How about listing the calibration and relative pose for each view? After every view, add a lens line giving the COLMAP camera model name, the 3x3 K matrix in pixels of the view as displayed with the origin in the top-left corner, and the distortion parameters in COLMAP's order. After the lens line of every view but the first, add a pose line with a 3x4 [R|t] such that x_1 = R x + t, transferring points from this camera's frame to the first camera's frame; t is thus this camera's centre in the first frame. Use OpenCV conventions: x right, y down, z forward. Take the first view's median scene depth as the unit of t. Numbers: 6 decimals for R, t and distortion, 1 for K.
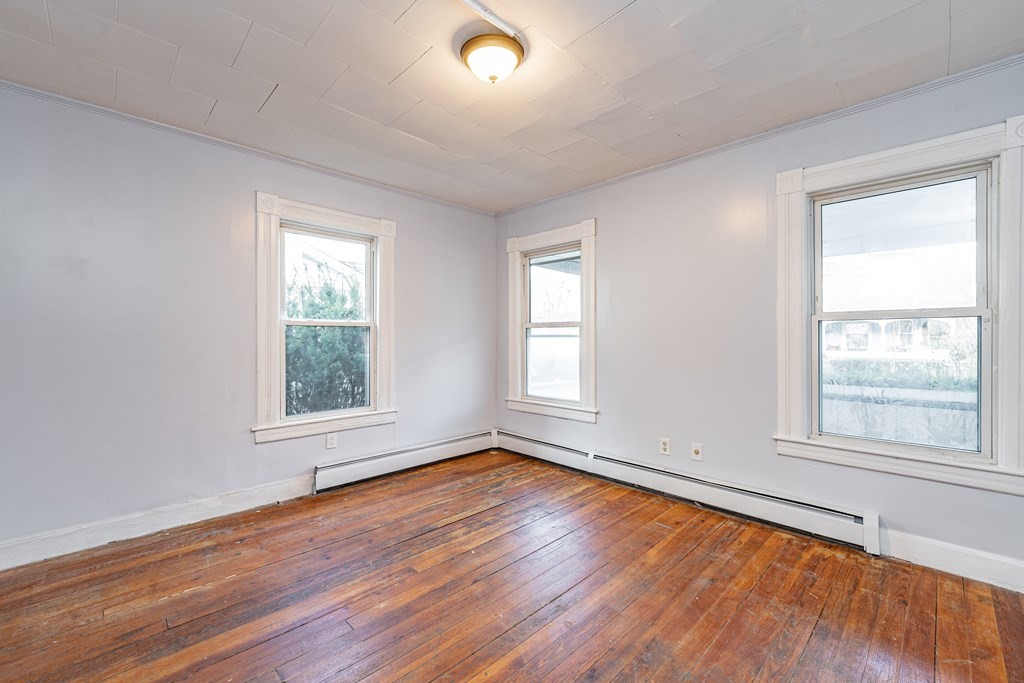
lens RADIAL K [[422.5, 0, 518.7], [0, 422.5, 332.3], [0, 0, 1]] dist [-0.001173, -0.000628]
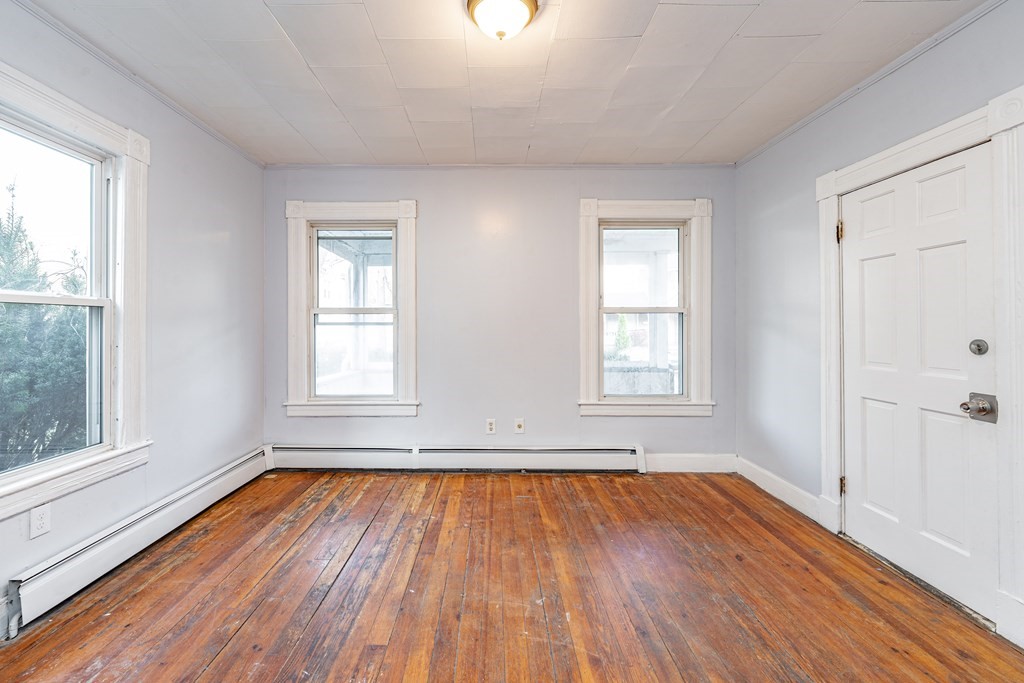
lens RADIAL K [[423.8, 0, 494.0], [0, 423.8, 319.8], [0, 0, 1]] dist [-0.000274, -0.000982]
pose [[0.710741, 0.008986, 0.703396, -0.441170], [-0.009611, 0.999949, -0.003063, 0.000028], [-0.703388, -0.004583, 0.710791, 0.240587]]
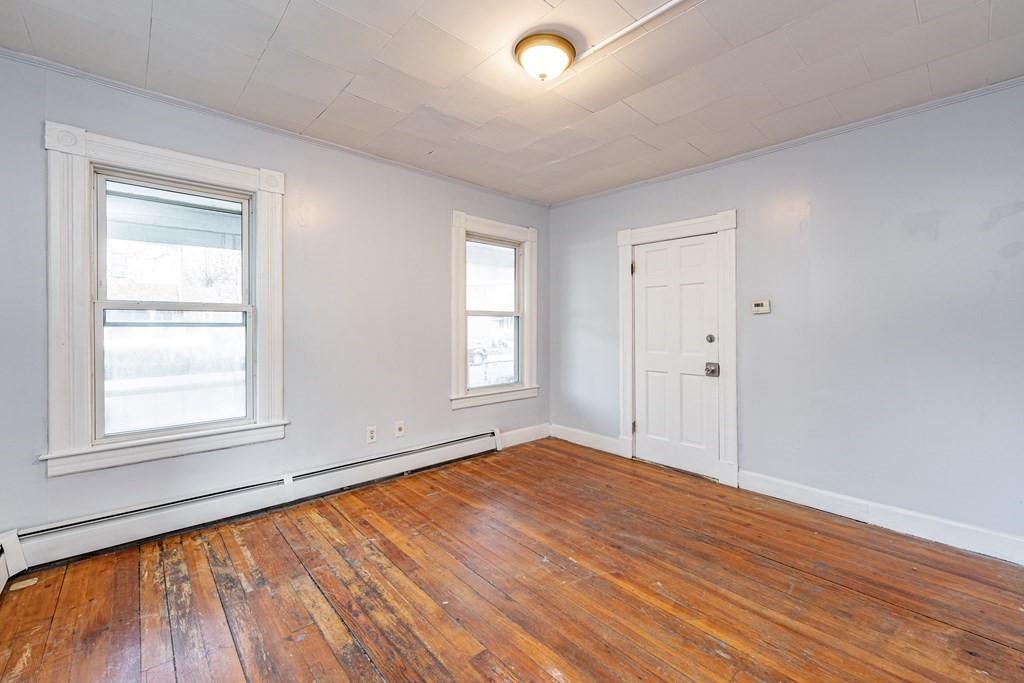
lens RADIAL K [[411.8, 0, 525.6], [0, 411.8, 320.8], [0, 0, 1]] dist [-0.000716, -0.000403]
pose [[0.038593, 0.010417, 0.999201, -0.672092], [-0.016253, 0.999820, -0.009795, 0.000609], [-0.999123, -0.015862, 0.038756, 0.638034]]
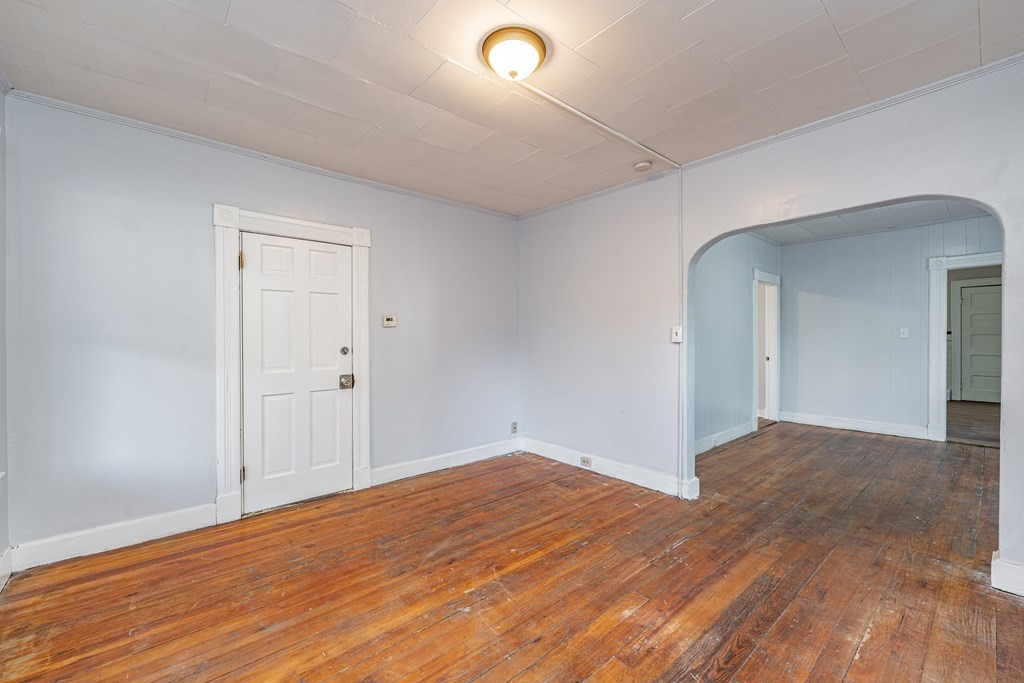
lens RADIAL K [[414.8, 0, 498.4], [0, 414.8, 334.0], [0, 0, 1]] dist [-0.001765, -0.000474]
pose [[-0.993917, 0.005800, 0.109977, -0.081242], [0.004379, 0.999904, -0.013161, 0.000395], [-0.110043, -0.012599, -0.993847, 1.237001]]
